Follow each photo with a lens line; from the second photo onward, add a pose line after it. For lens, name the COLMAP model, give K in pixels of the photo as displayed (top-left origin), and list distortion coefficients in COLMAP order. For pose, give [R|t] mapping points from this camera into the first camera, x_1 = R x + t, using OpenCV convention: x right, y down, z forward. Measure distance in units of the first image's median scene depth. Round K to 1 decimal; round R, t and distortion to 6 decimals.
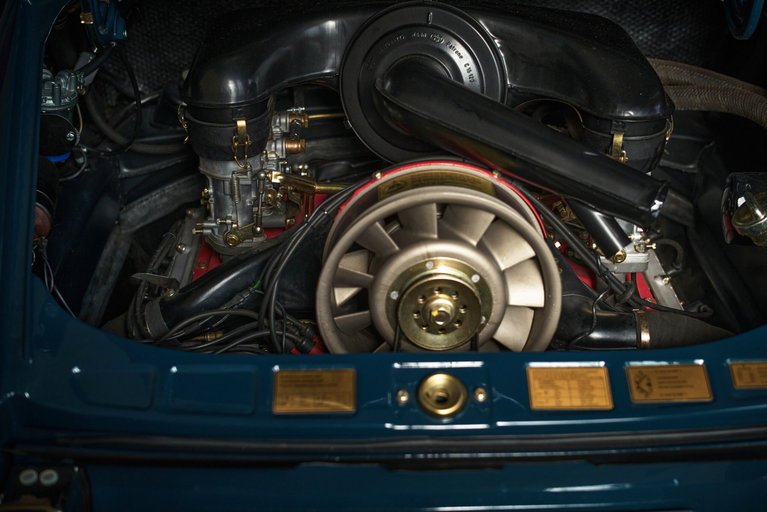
lens RADIAL K [[1097.3, 0, 383.4], [0, 1097.3, 256.7], [0, 0, 1]] dist [-0.030449, 0.000000]
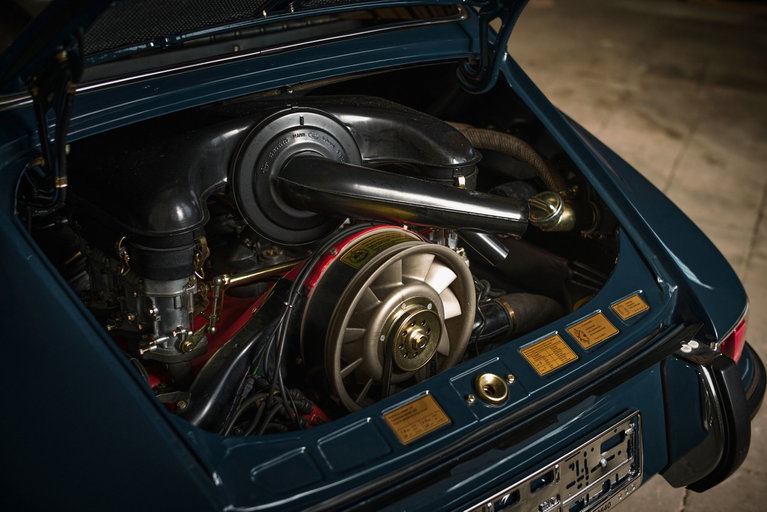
lens RADIAL K [[1097.3, 0, 382.8], [0, 1097.3, 255.2], [0, 0, 1]] dist [-0.030449, 0.000000]
pose [[0.772484, -0.262026, 0.578456, -0.703463], [0.281343, 0.957843, 0.058166, -0.131587], [-0.569311, 0.117813, 0.813637, -0.038180]]
